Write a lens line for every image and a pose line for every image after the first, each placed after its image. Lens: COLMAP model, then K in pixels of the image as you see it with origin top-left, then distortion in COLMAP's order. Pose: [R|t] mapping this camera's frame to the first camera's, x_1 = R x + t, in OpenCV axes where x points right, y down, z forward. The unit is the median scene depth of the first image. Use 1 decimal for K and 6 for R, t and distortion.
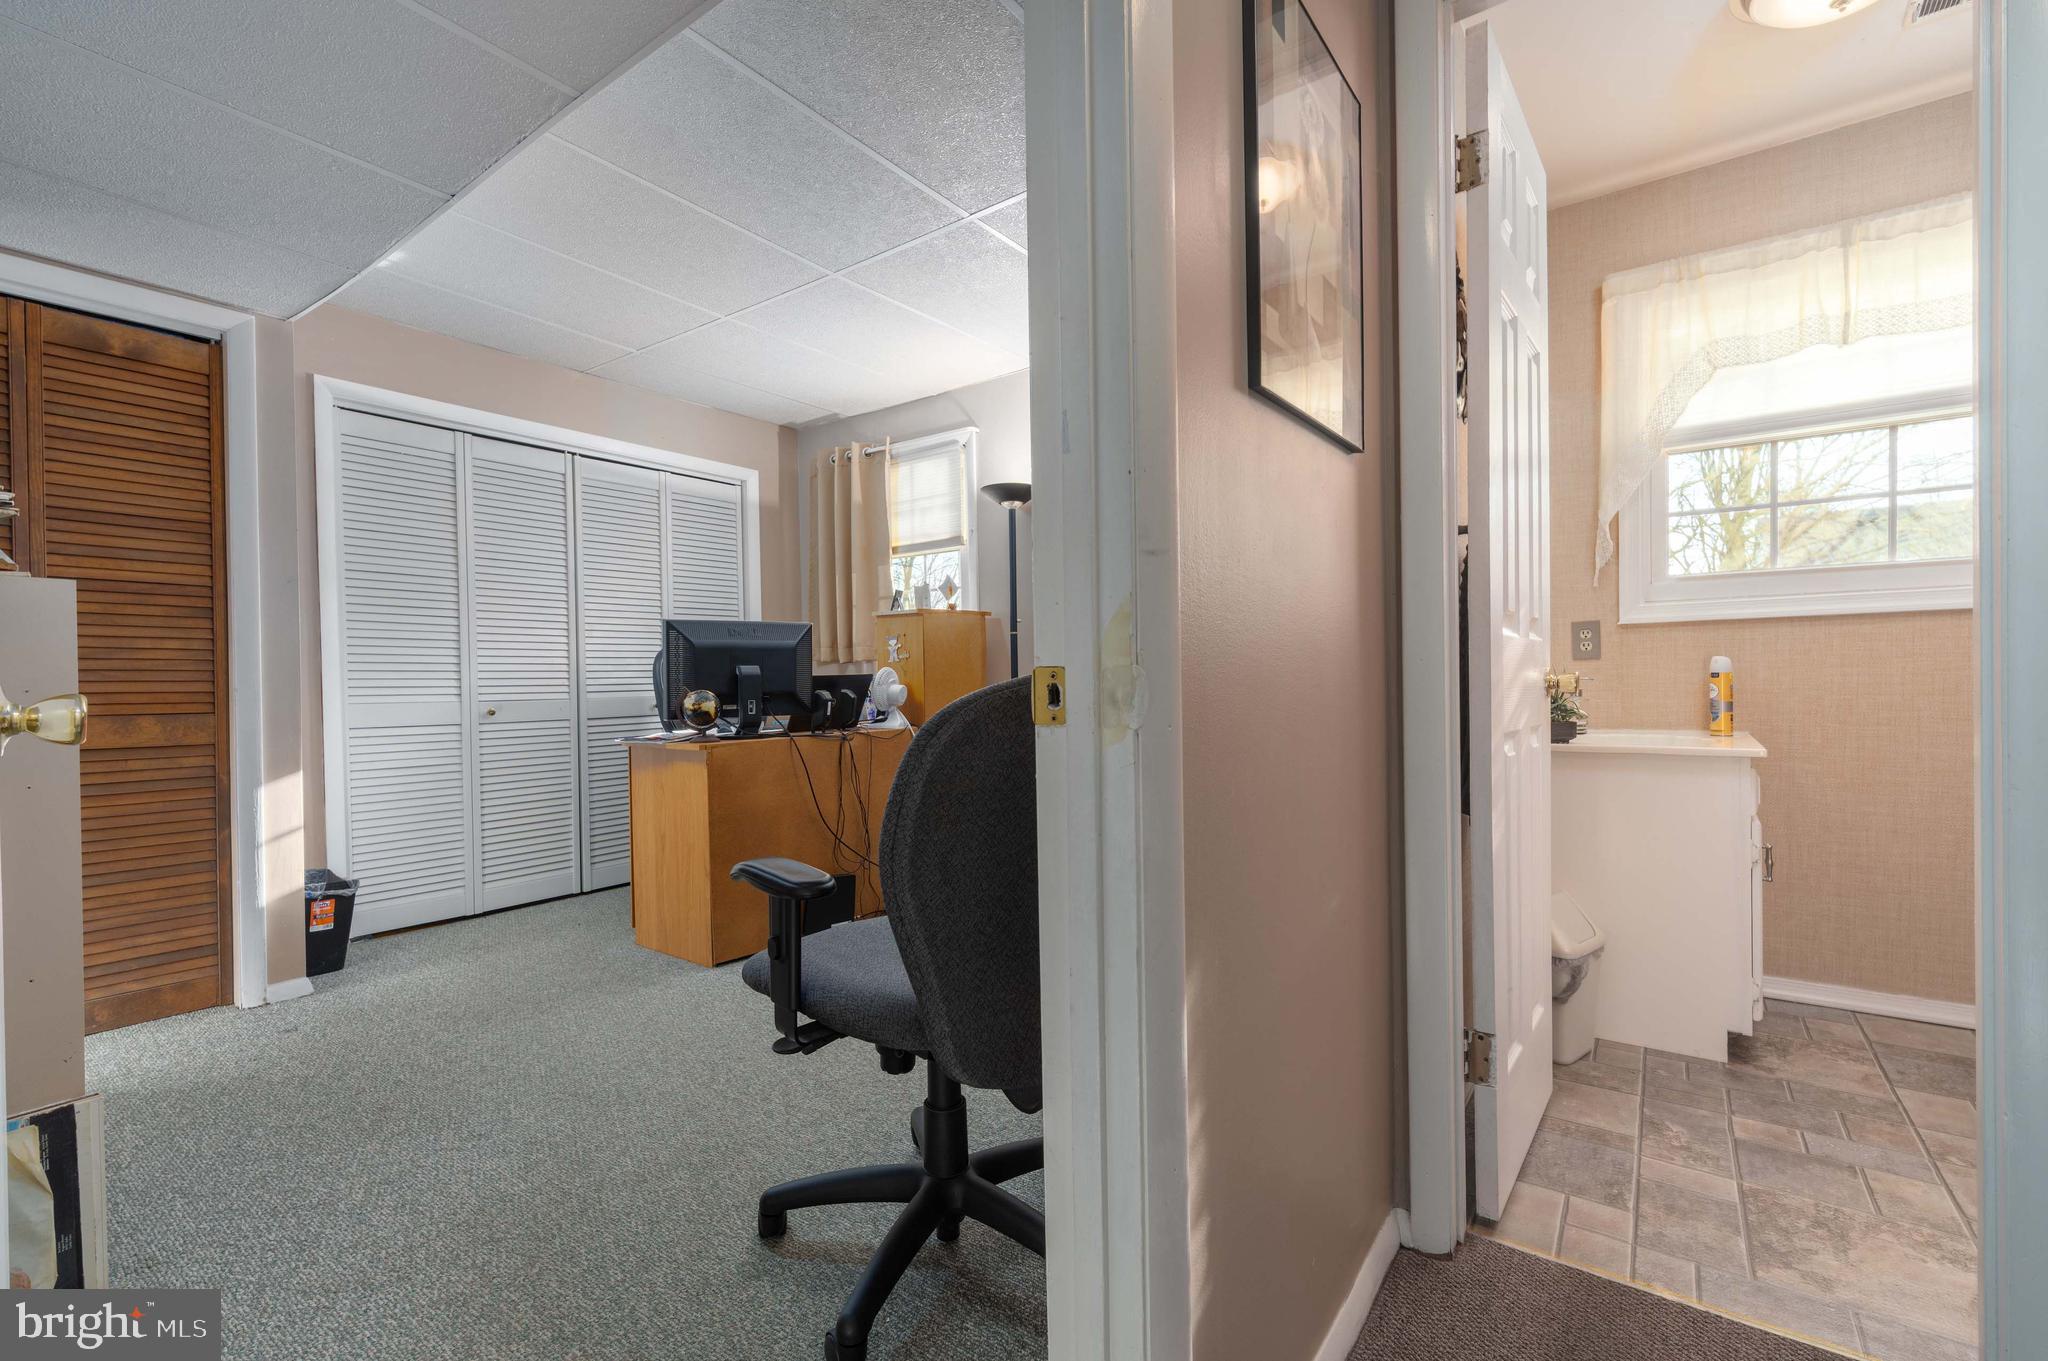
lens RADIAL K [[896.6, 0, 1025.3], [0, 896.6, 685.5], [0, 0, 1]] dist [0.007345, -0.000631]
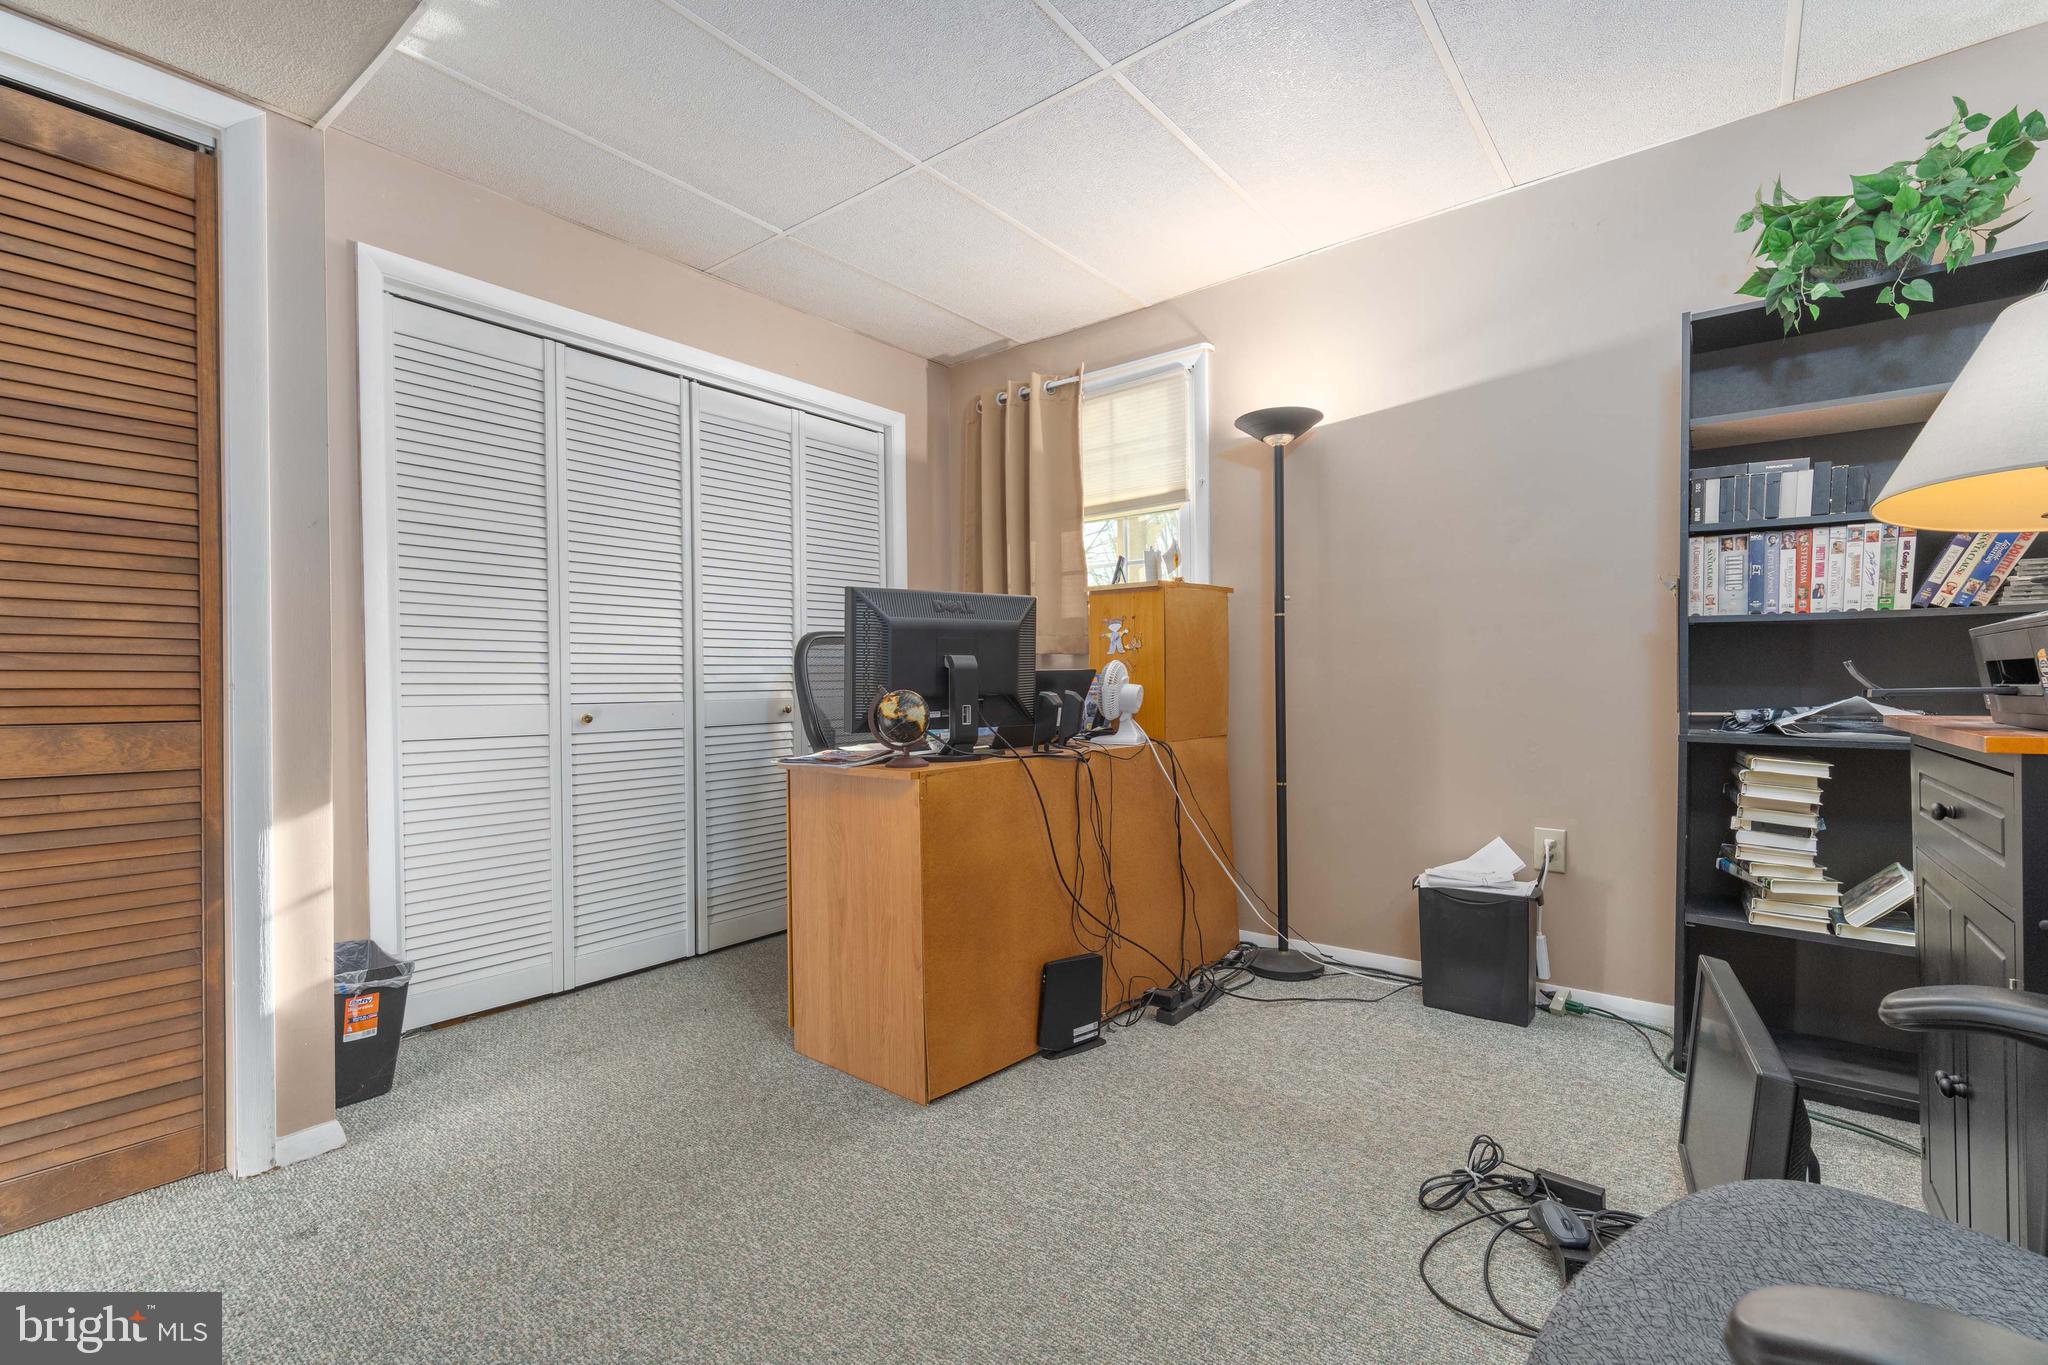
lens RADIAL K [[896.6, 0, 1024.4], [0, 896.6, 685.0], [0, 0, 1]] dist [0.007345, -0.000631]
pose [[0.999189, 0.004788, -0.039968, -0.238102], [-0.004948, 0.999980, -0.003908, 0.003495], [0.039949, 0.004102, 0.999193, 0.317940]]
